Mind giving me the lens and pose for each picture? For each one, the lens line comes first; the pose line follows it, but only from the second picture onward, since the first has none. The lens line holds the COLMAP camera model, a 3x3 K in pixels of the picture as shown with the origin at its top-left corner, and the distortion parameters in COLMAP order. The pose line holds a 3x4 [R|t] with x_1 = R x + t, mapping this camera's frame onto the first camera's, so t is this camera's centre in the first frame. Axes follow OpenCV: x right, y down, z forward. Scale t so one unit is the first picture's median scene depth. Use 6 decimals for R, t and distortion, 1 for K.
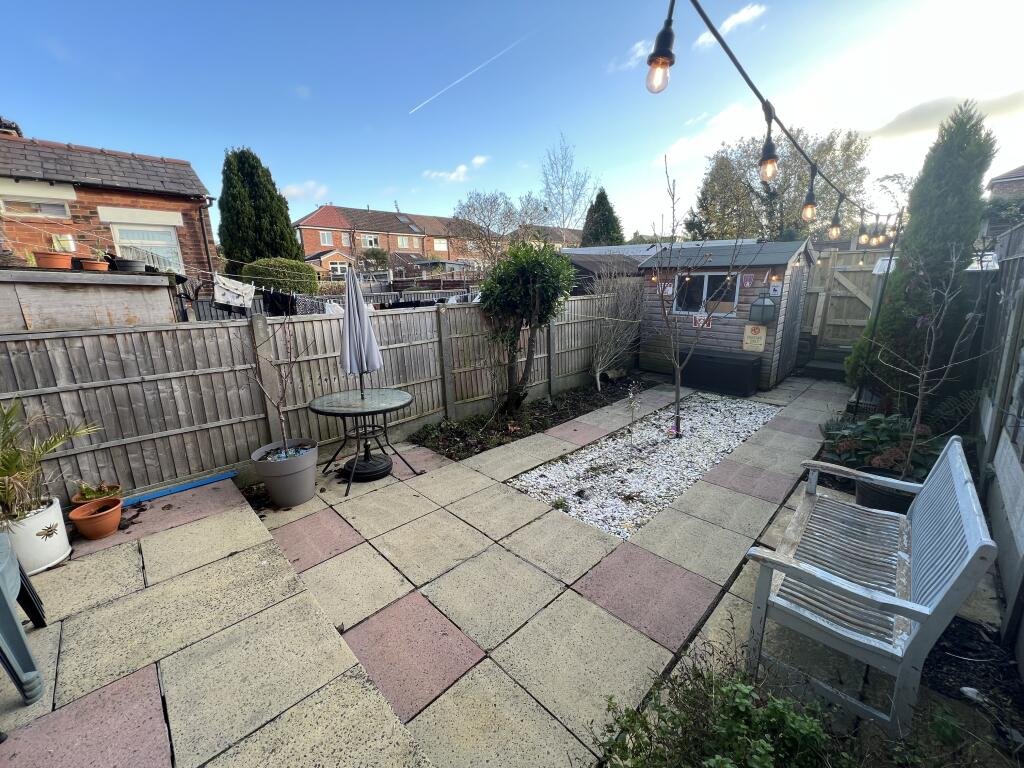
lens RADIAL K [[408.9, 0, 508.6], [0, 408.9, 383.1], [0, 0, 1]] dist [-0.001947, -0.000722]
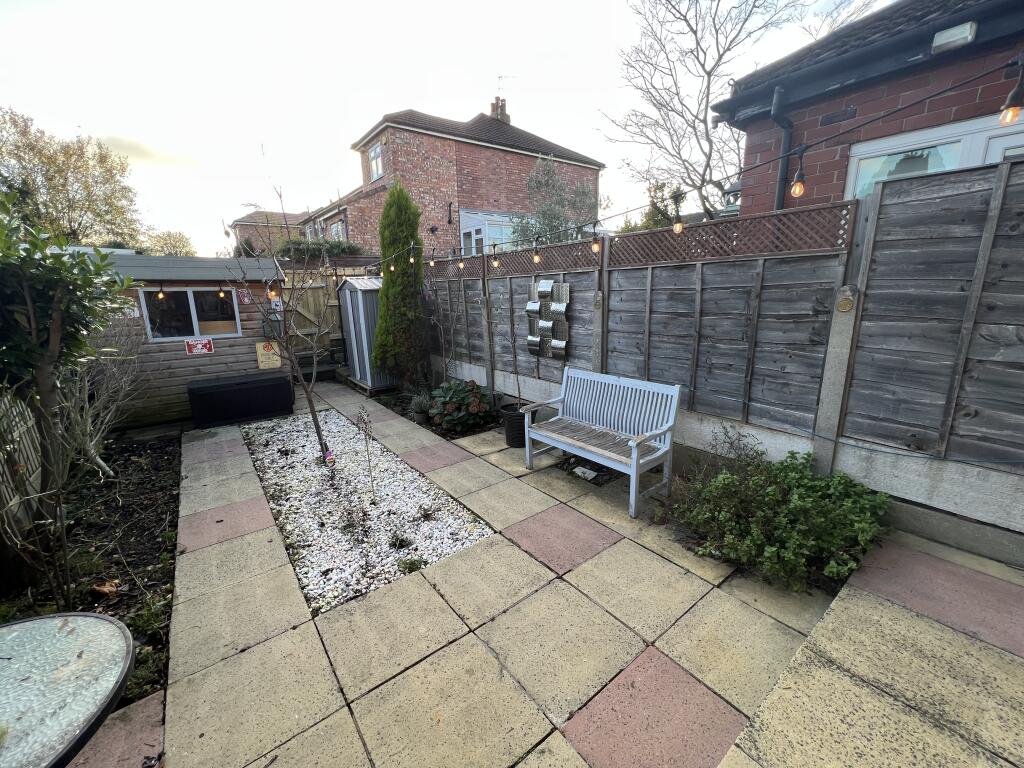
lens RADIAL K [[408.9, 0, 508.6], [0, 408.9, 383.1], [0, 0, 1]] dist [-0.001947, -0.000722]
pose [[0.115581, -0.210913, 0.970648, -0.401127], [0.258336, 0.949952, 0.175654, -0.097893], [-0.959116, 0.230451, 0.164283, 0.430742]]
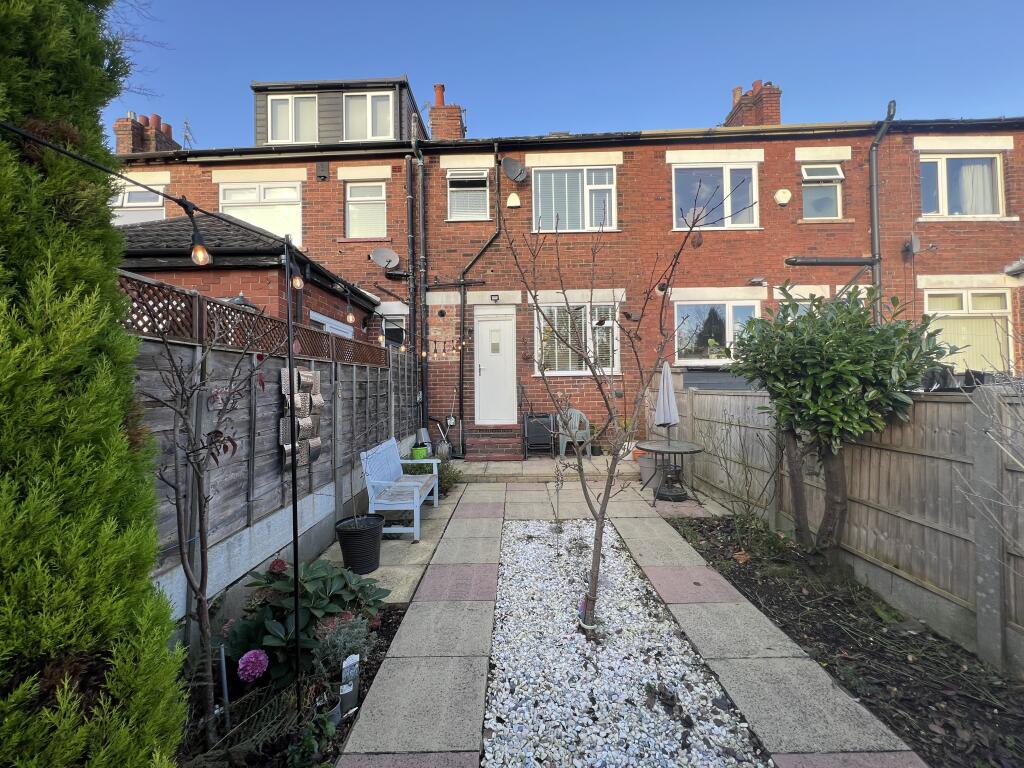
lens RADIAL K [[408.9, 0, 508.6], [0, 408.9, 383.1], [0, 0, 1]] dist [-0.001947, -0.000722]
pose [[-0.709272, 0.030010, -0.704296, 0.900696], [-0.137224, 0.974103, 0.179700, -0.299876], [0.691450, 0.224103, -0.686786, 1.264749]]
